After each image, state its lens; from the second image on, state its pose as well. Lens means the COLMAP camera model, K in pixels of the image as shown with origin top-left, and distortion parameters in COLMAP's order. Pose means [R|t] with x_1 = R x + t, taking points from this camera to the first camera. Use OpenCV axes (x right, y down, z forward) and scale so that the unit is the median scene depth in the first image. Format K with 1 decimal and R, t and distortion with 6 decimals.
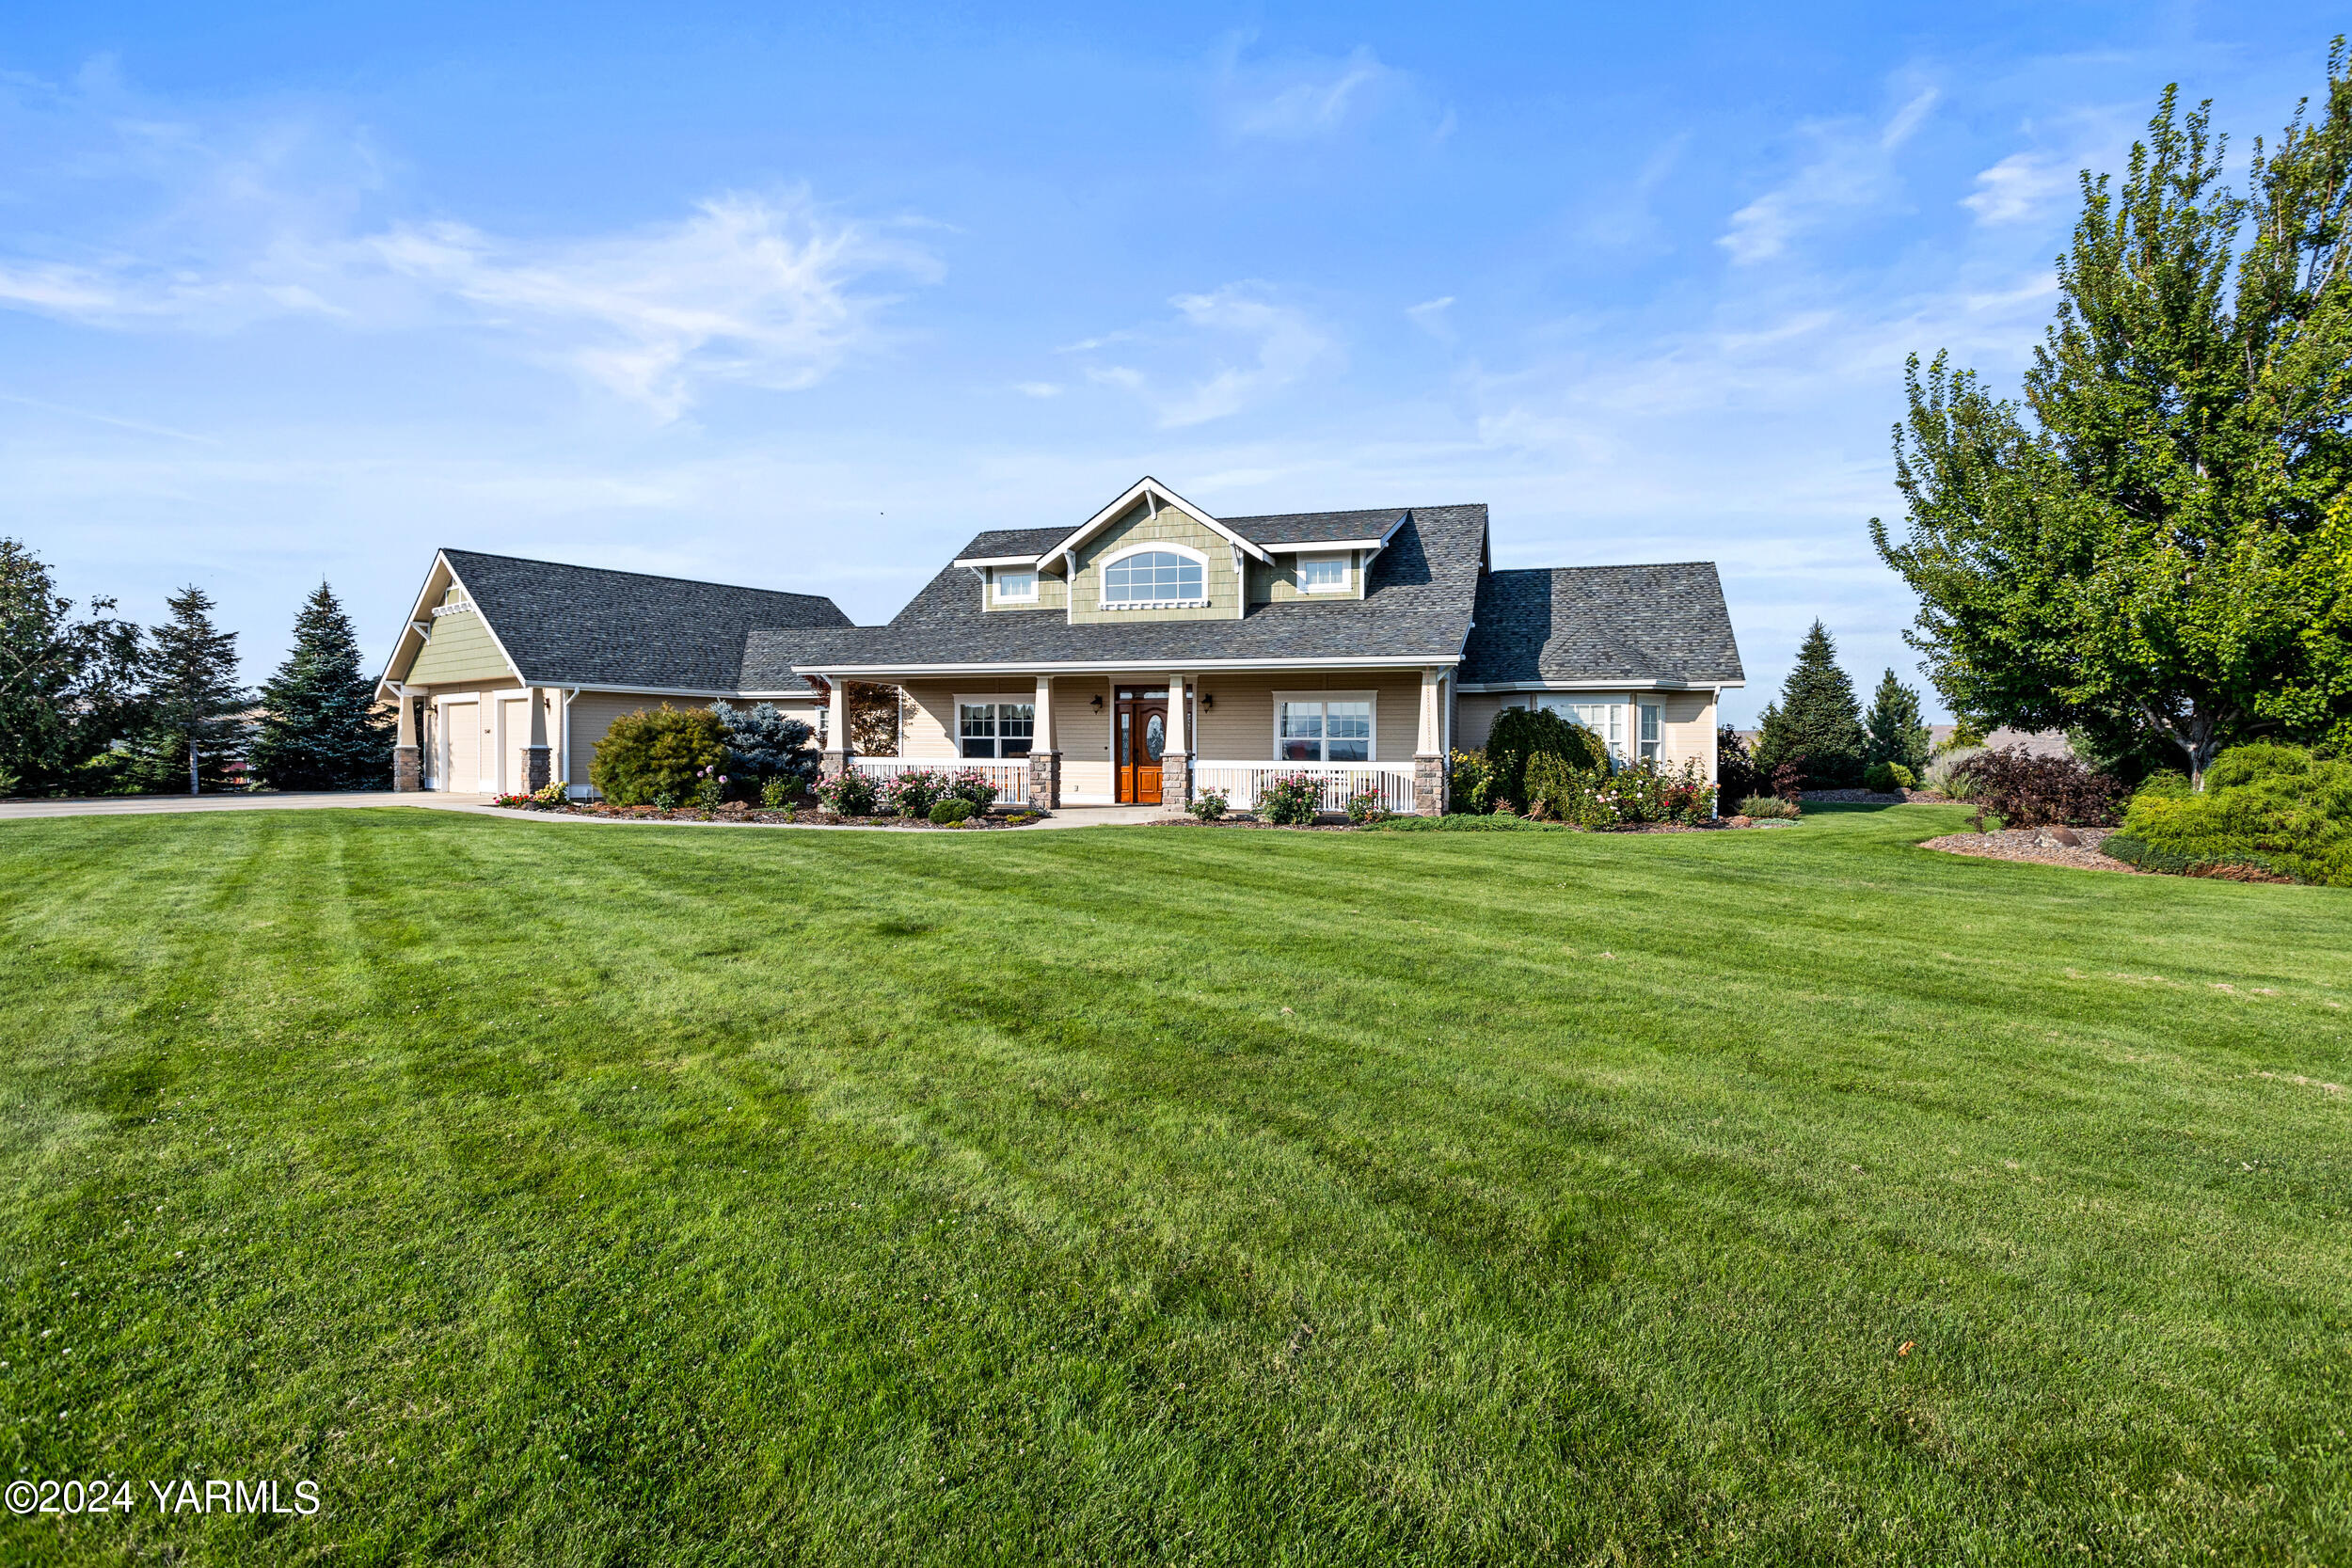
lens RADIAL K [[1132.5, 0, 1159.6], [0, 1132.5, 767.5], [0, 0, 1]] dist [0.001932, -0.000937]
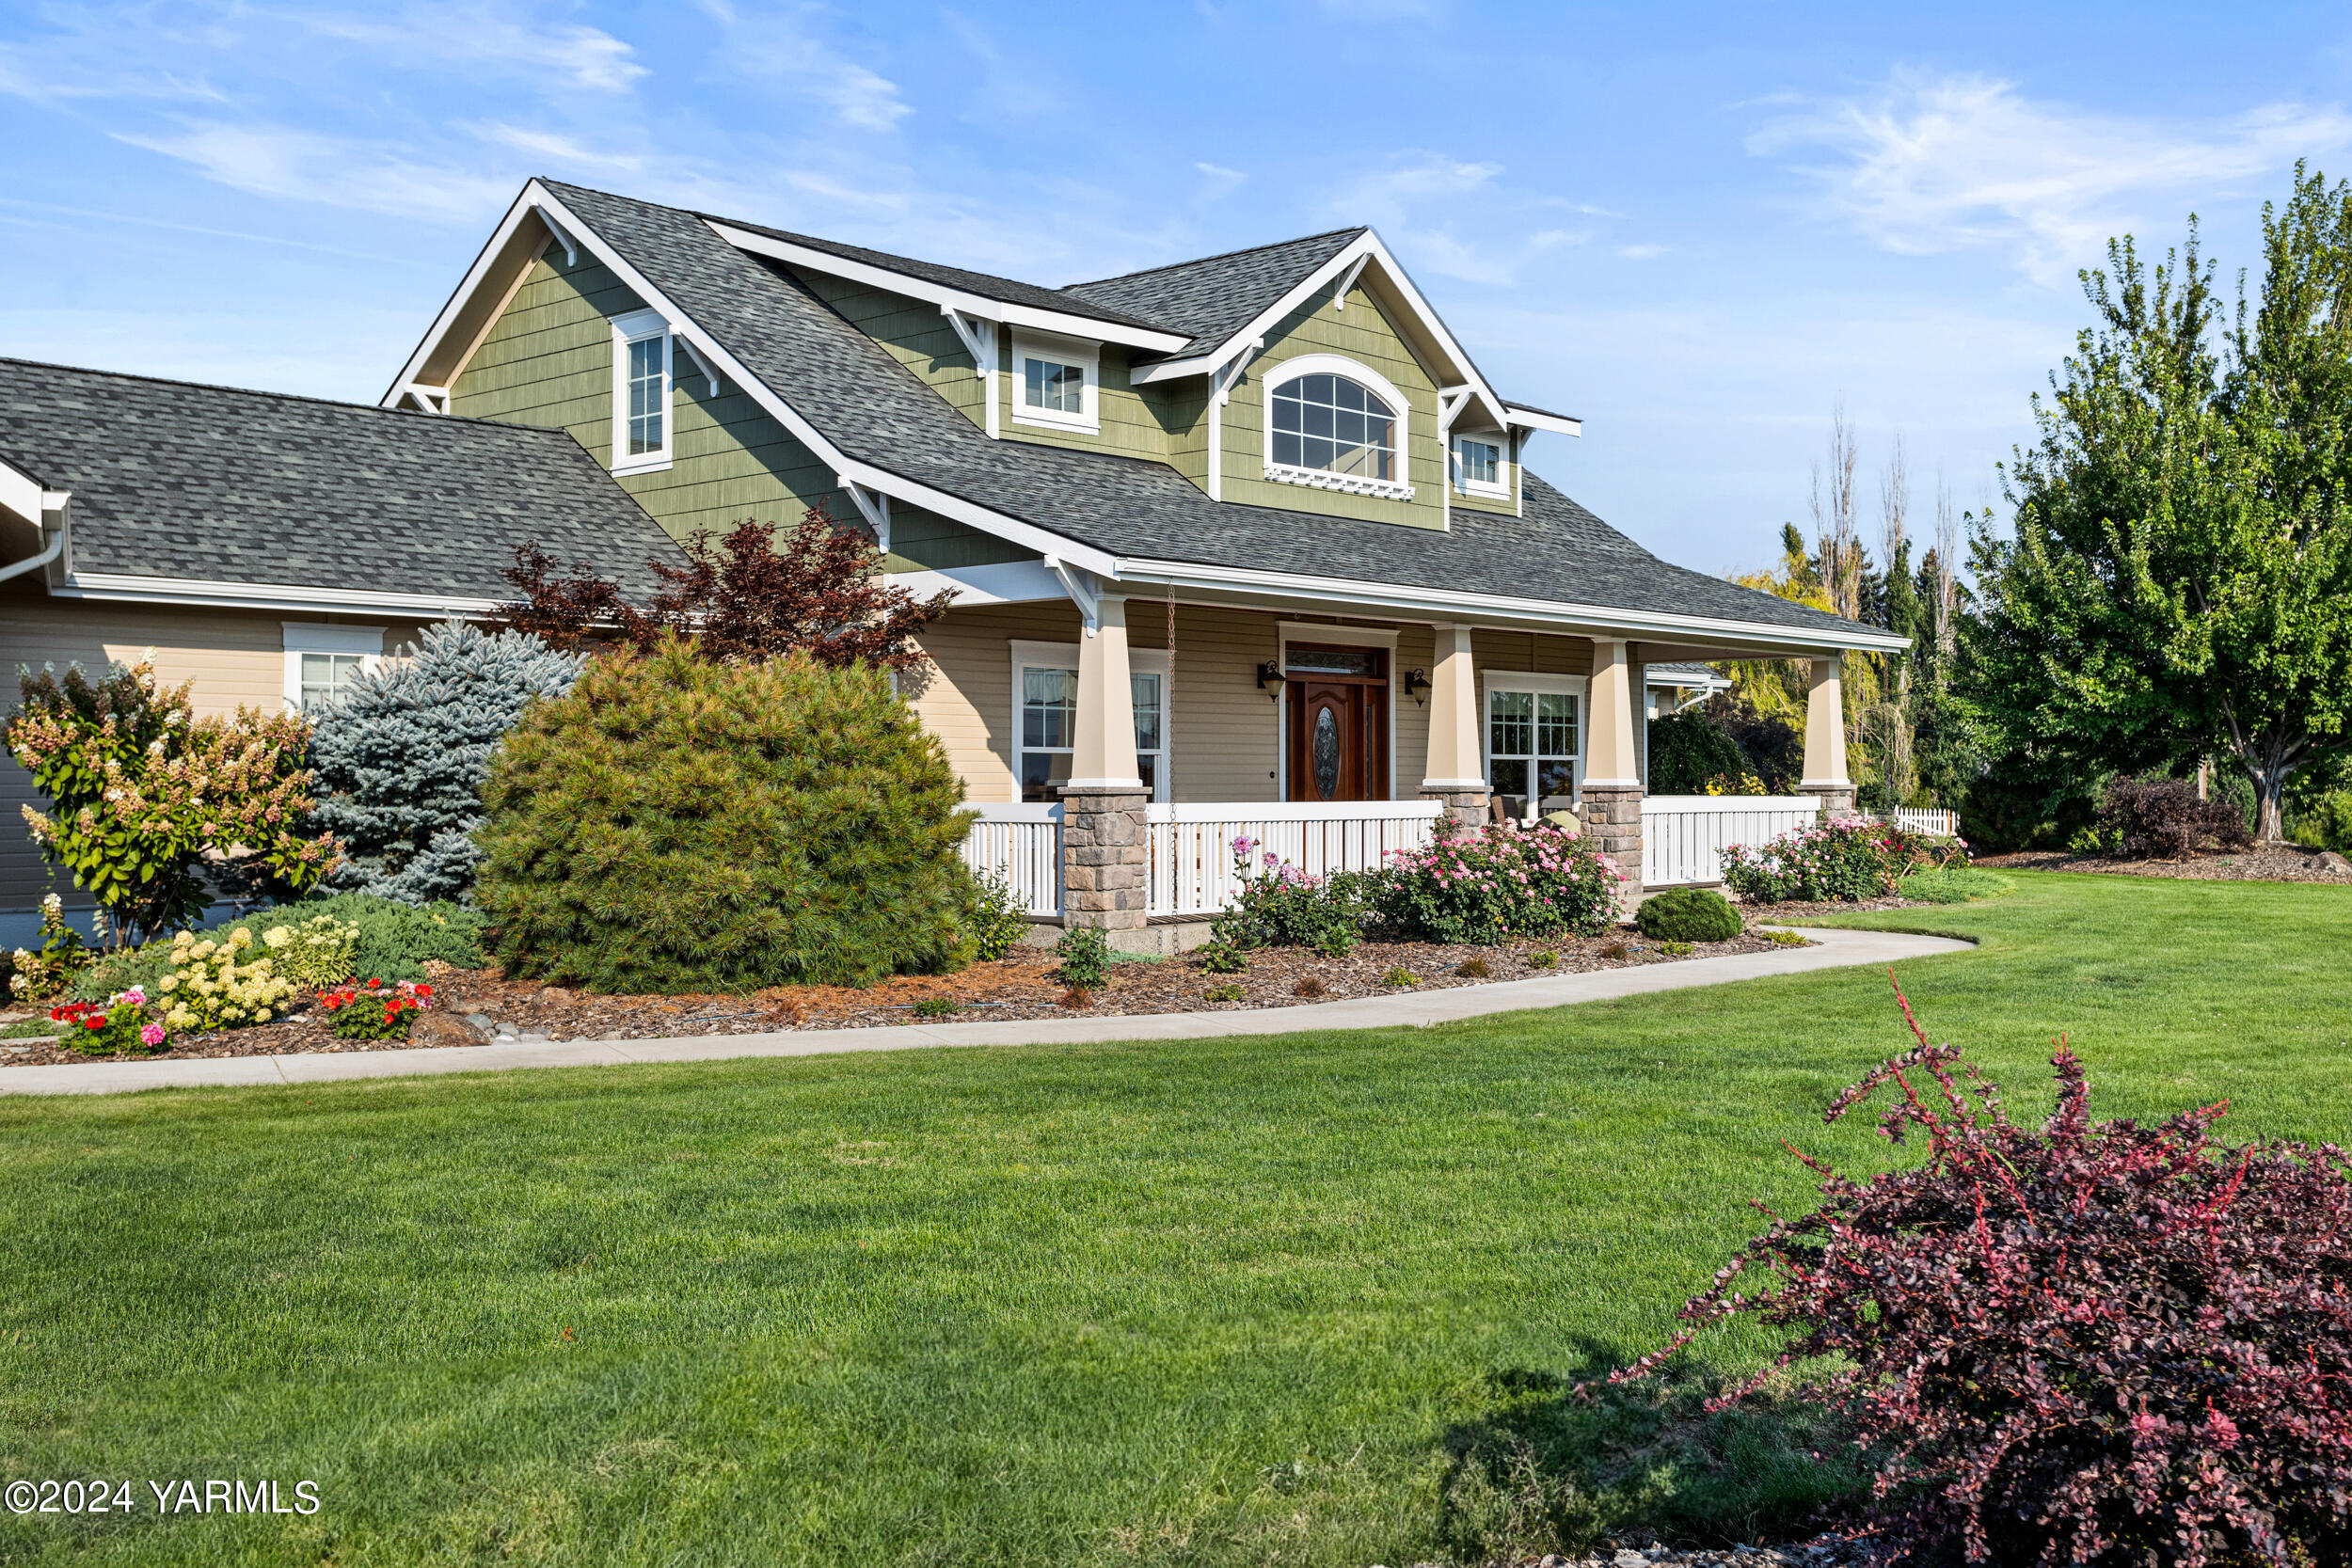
lens RADIAL K [[2248.0, 0, 1176.4], [0, 2248.0, 746.1], [0, 0, 1]] dist [-0.010460, -0.019165]
pose [[0.431905, 0.001299, 0.901918, -1.049593], [0.006128, 0.999972, -0.004375, -0.028890], [-0.901898, 0.007417, 0.431885, 0.736830]]
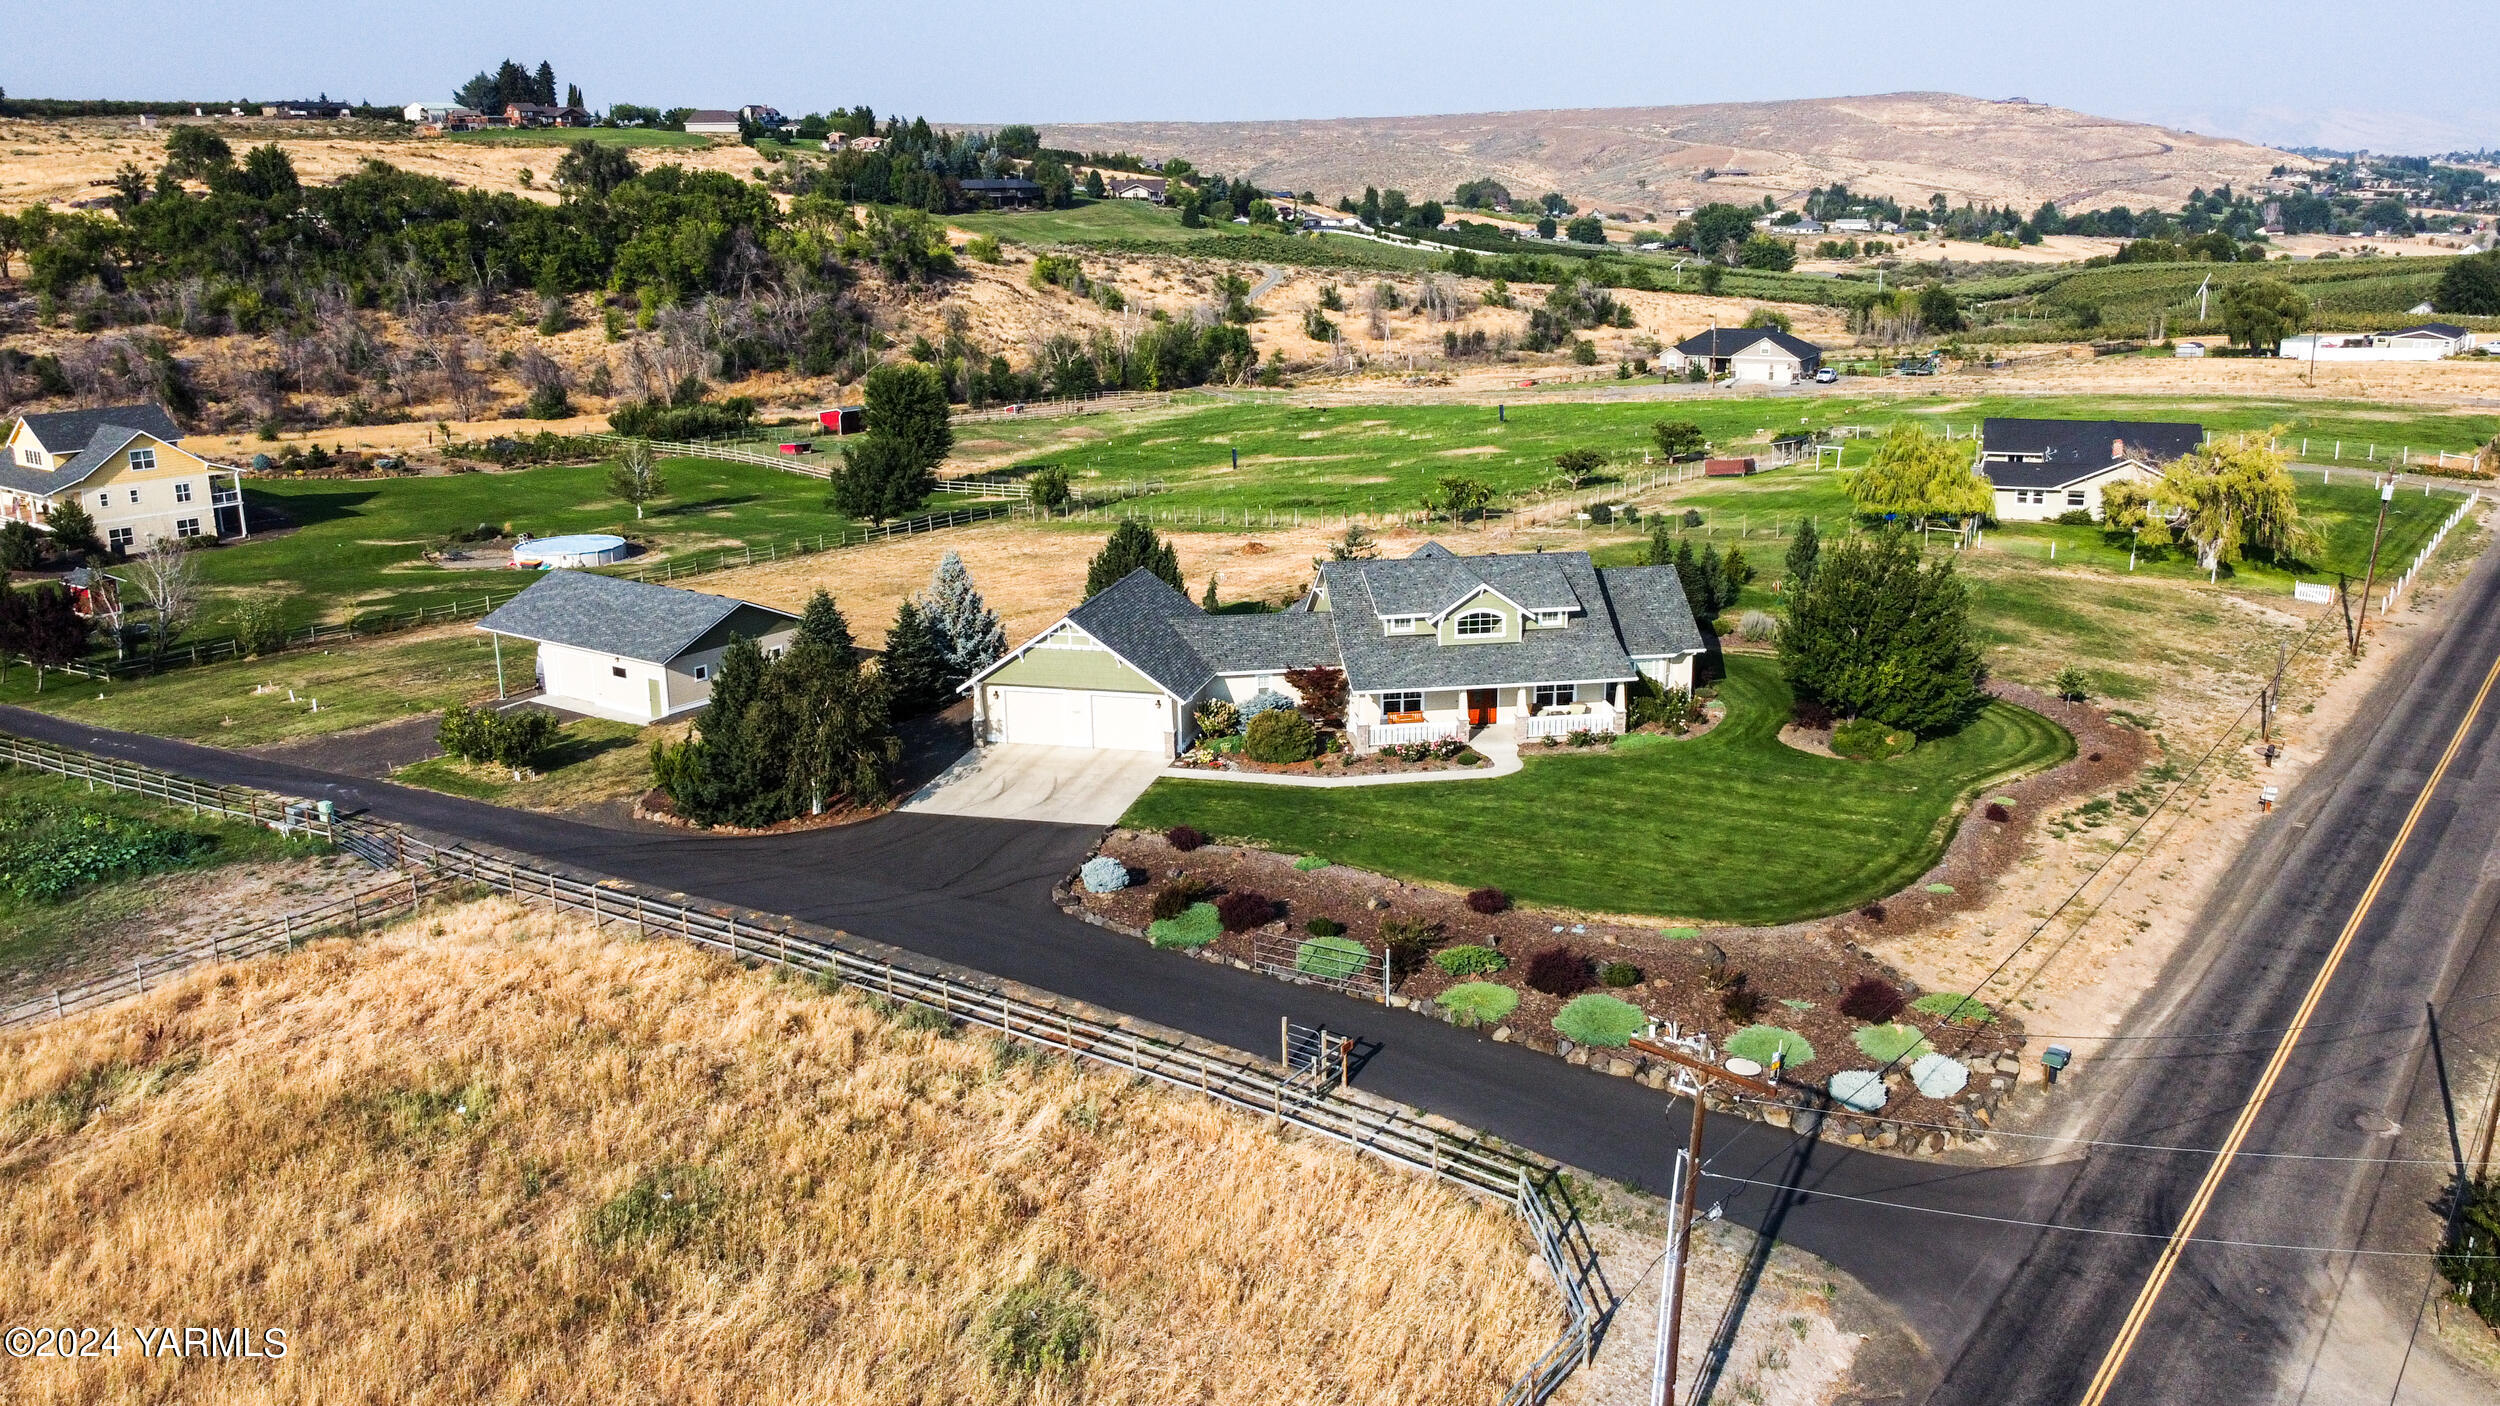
lens RADIAL K [[1754.1, 0, 1250.0], [0, 1754.1, 703.0], [0, 0, 1]] dist [0.000093, -0.002228]
pose [[0.905167, -0.134969, 0.403058, -2.026886], [0.027913, 0.965075, 0.260483, -1.036571], [-0.424138, -0.224531, 0.877322, -2.039334]]
